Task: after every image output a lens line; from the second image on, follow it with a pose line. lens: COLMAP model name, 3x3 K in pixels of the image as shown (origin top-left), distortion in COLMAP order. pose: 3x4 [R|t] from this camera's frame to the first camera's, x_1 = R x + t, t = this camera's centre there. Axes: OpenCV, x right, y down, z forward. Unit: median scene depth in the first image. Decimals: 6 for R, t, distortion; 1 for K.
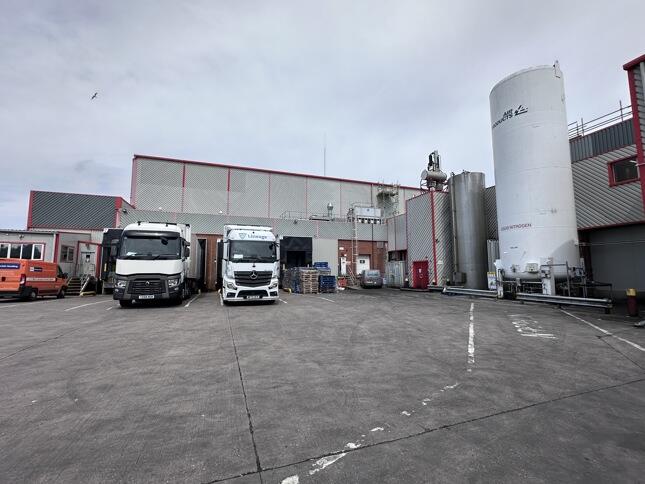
lens RADIAL K [[287.1, 0, 325.5], [0, 287.1, 243.0], [0, 0, 1]] dist [0.001014, 0.000179]
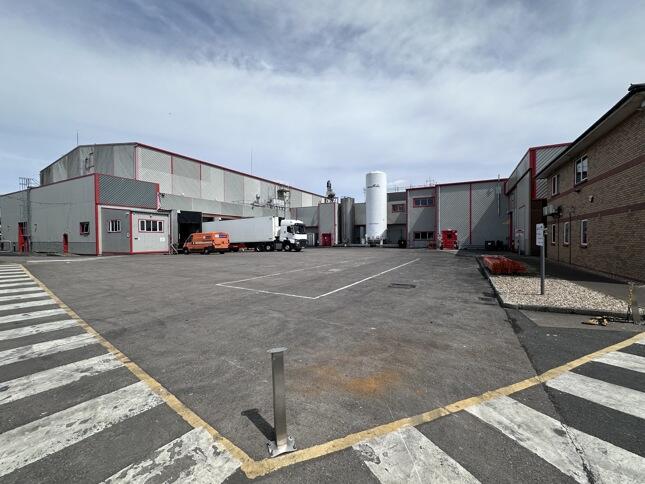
lens RADIAL K [[287.1, 0, 320.0], [0, 287.1, 241.7], [0, 0, 1]] dist [0.001014, 0.000179]
pose [[0.740683, -0.009572, 0.671787, -1.132495], [-0.059895, 0.994976, 0.080215, -0.044387], [-0.669180, -0.099651, 0.736389, -0.558085]]
